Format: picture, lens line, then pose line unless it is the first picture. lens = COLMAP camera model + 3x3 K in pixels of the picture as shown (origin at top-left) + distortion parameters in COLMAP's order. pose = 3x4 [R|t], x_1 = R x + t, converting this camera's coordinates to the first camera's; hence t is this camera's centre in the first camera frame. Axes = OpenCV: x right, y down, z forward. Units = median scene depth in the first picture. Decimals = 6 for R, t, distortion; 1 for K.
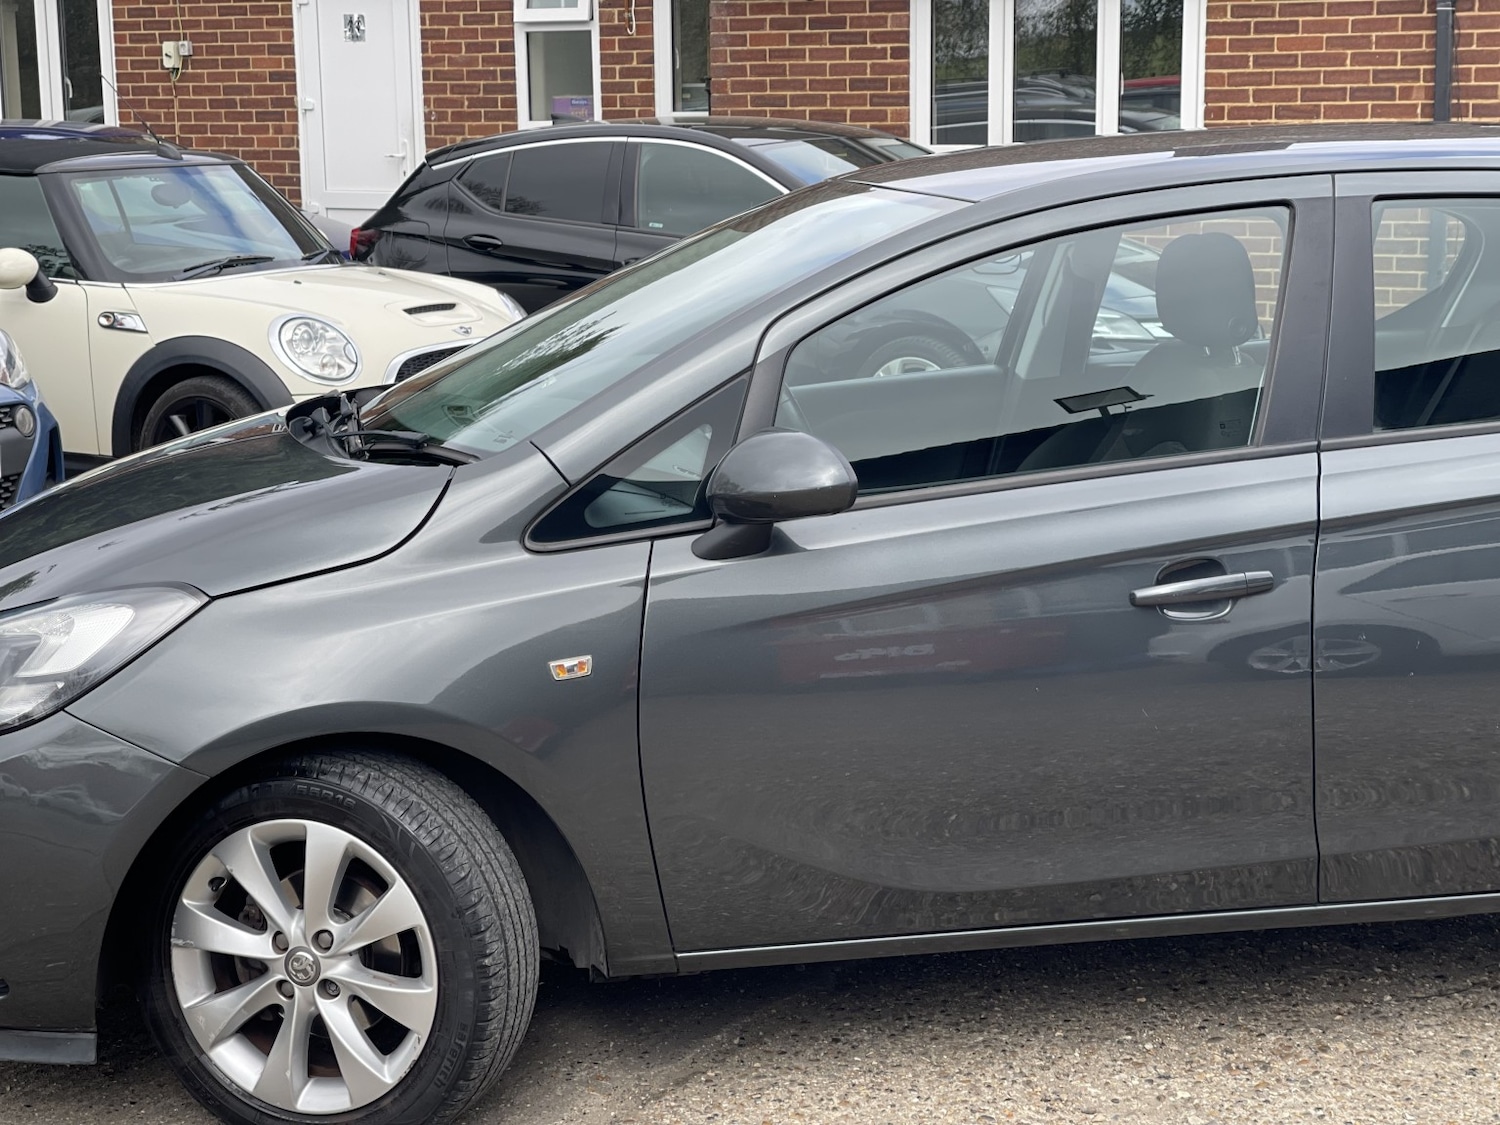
lens RADIAL K [[2752.7, 0, 750.0], [0, 2752.7, 562.5], [0, 0, 1]] dist [0.286355, -0.852209]
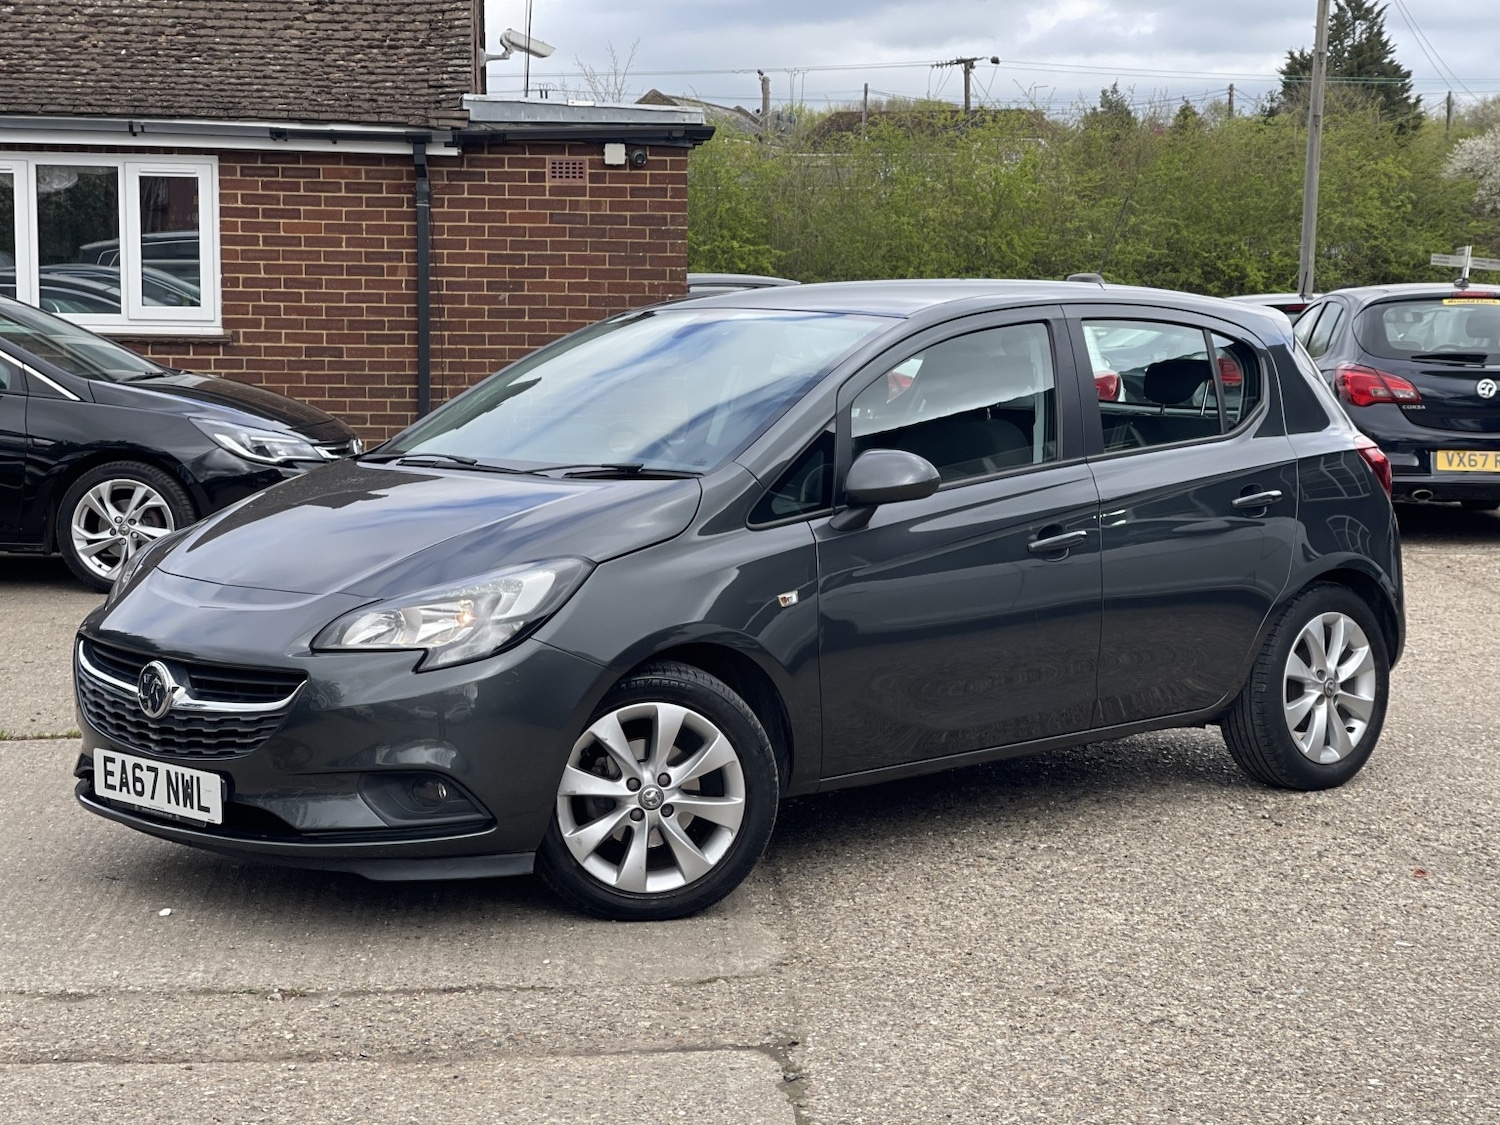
lens RADIAL K [[2758.2, 0, 733.0], [0, 2758.2, 552.5], [0, 0, 1]] dist [0.230110, -0.354648]
pose [[0.845996, -0.037037, 0.531902, -0.914069], [0.073595, 0.996147, -0.047691, 0.082432], [-0.528086, 0.079492, 0.845462, -0.340005]]
